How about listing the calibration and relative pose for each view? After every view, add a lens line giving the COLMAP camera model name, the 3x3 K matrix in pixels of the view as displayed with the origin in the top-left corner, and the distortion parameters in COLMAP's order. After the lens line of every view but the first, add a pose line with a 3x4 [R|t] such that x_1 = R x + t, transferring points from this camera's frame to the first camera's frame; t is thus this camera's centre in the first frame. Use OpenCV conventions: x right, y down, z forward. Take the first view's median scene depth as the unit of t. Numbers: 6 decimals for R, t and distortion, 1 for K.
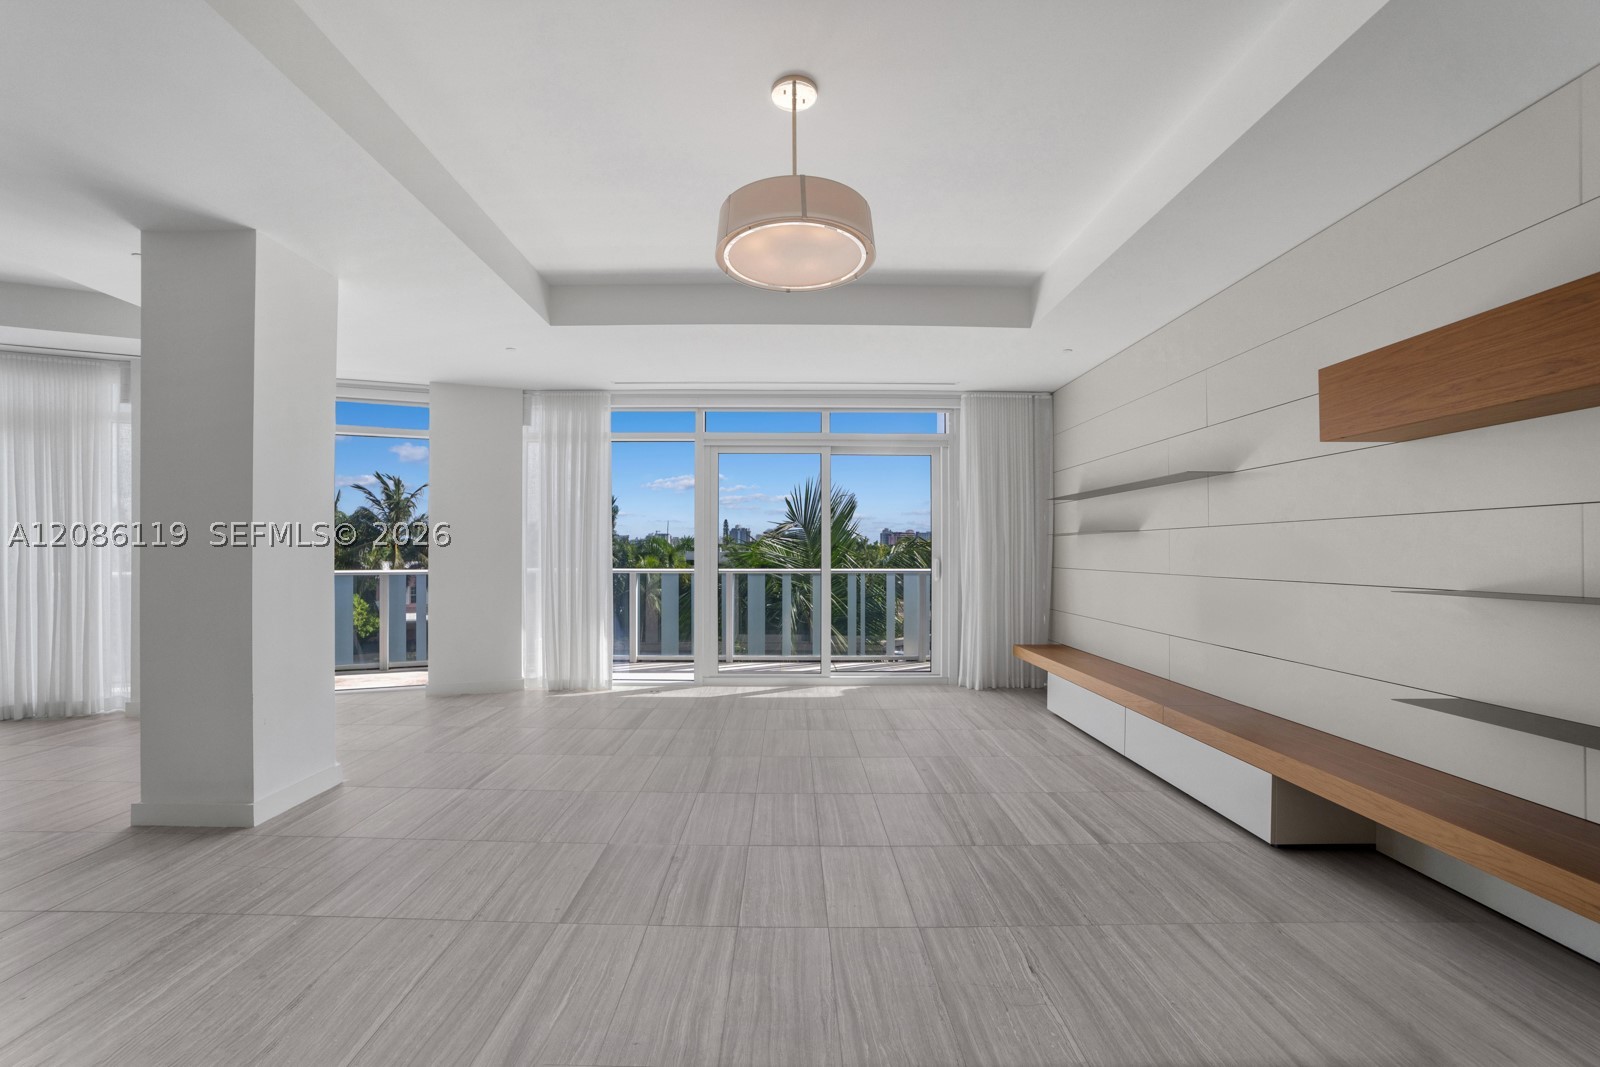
lens RADIAL K [[647.0, 0, 786.4], [0, 647.0, 546.5], [0, 0, 1]] dist [-0.061919, 0.018337]
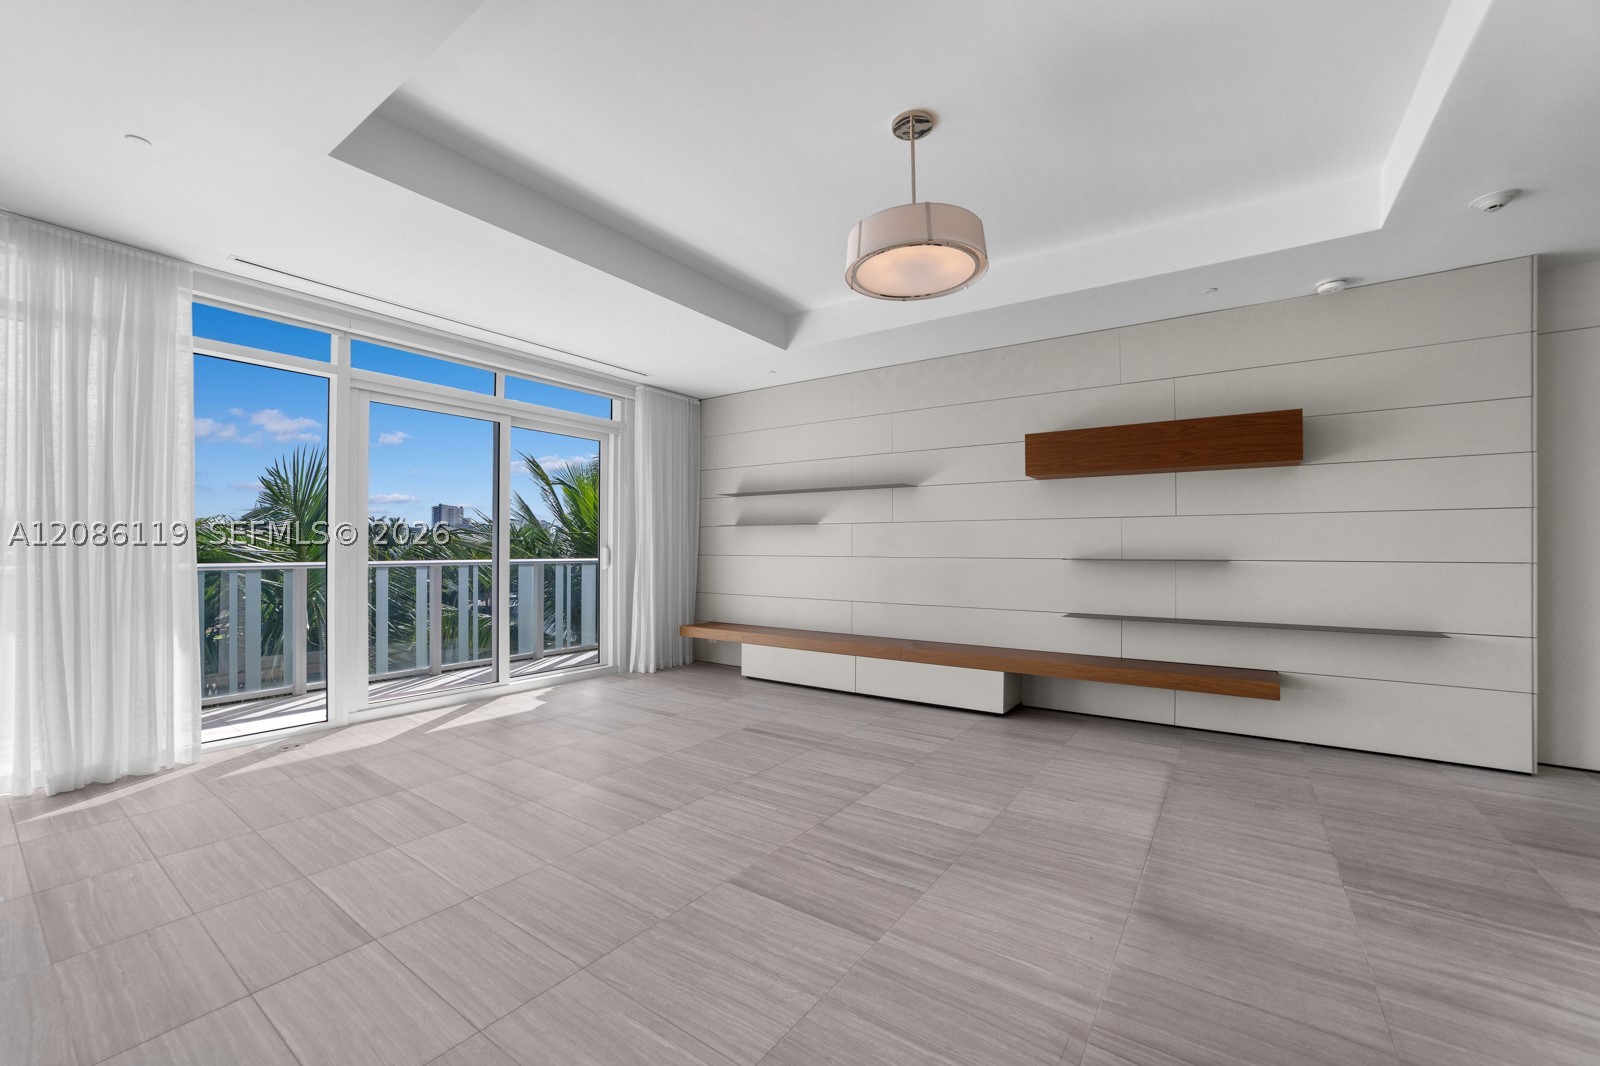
lens RADIAL K [[647.0, 0, 786.4], [0, 647.0, 546.0], [0, 0, 1]] dist [-0.061919, 0.018337]
pose [[0.579816, 0.001849, 0.814745, -0.602884], [-0.008577, 0.999956, 0.003834, 0.016408], [-0.814702, -0.009212, 0.579807, 0.302874]]
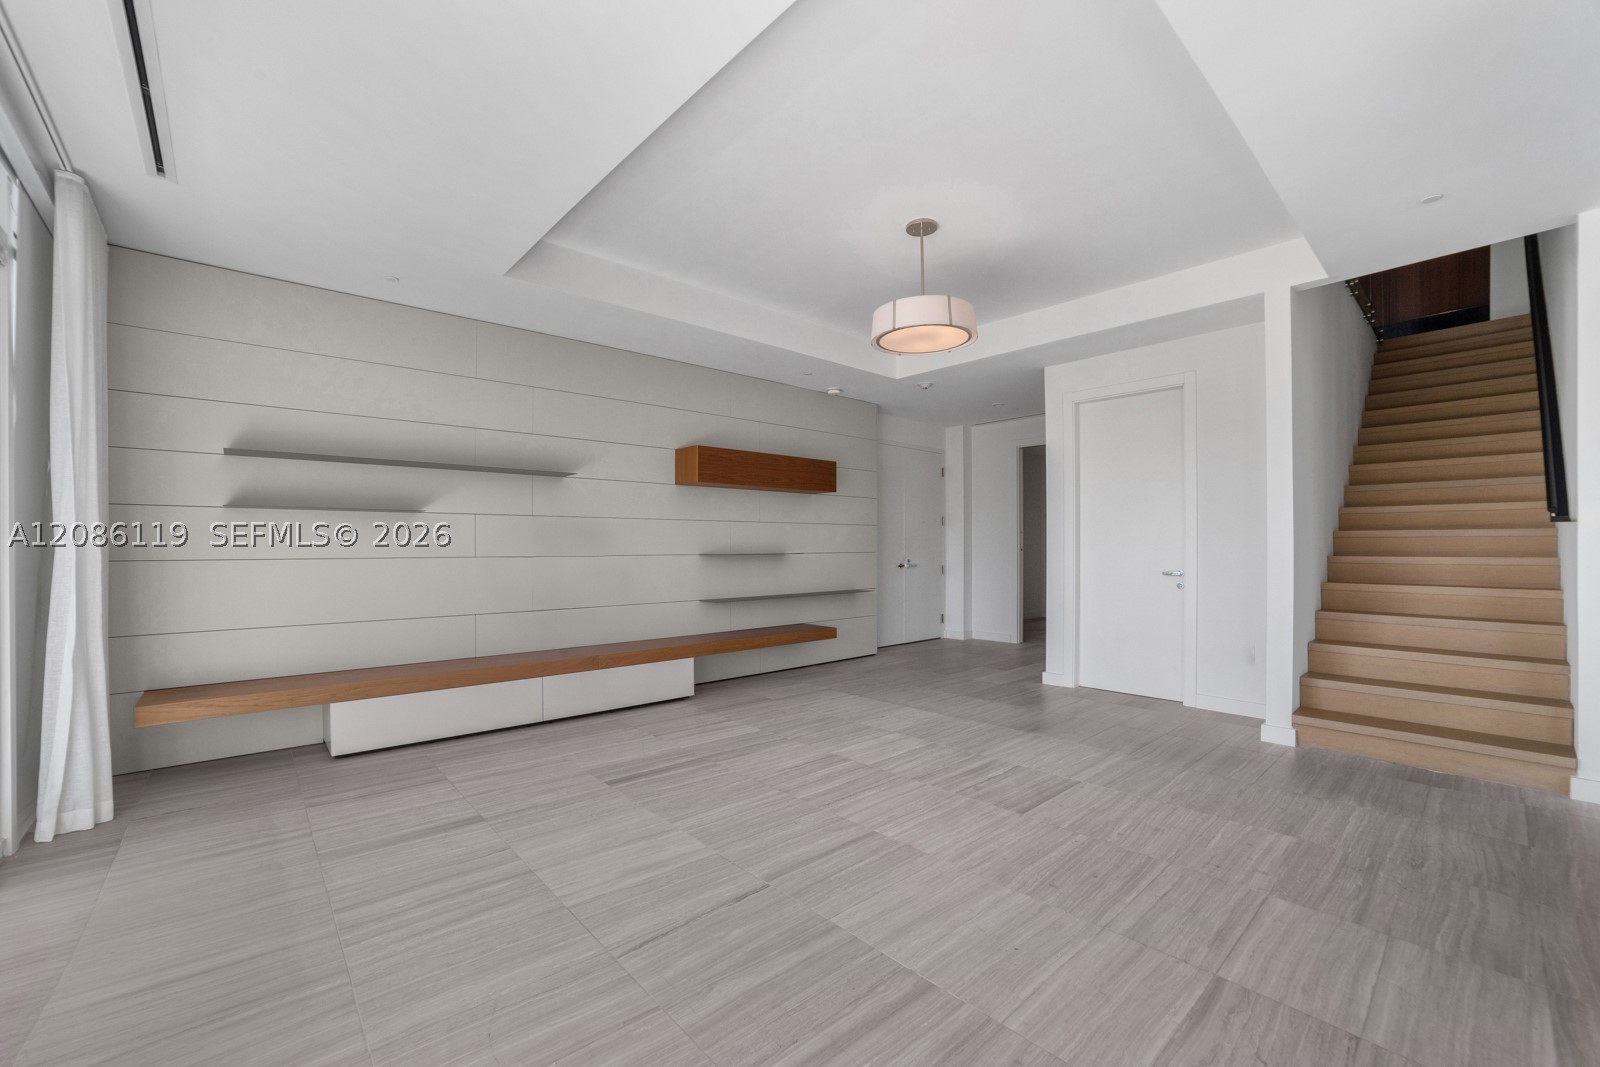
lens RADIAL K [[647.0, 0, 786.4], [0, 647.0, 546.5], [0, 0, 1]] dist [-0.061919, 0.018337]
pose [[-0.665884, -0.000625, 0.746055, -0.522473], [-0.008544, 0.999940, -0.006787, 0.029528], [-0.746006, -0.010894, -0.665850, 1.302046]]
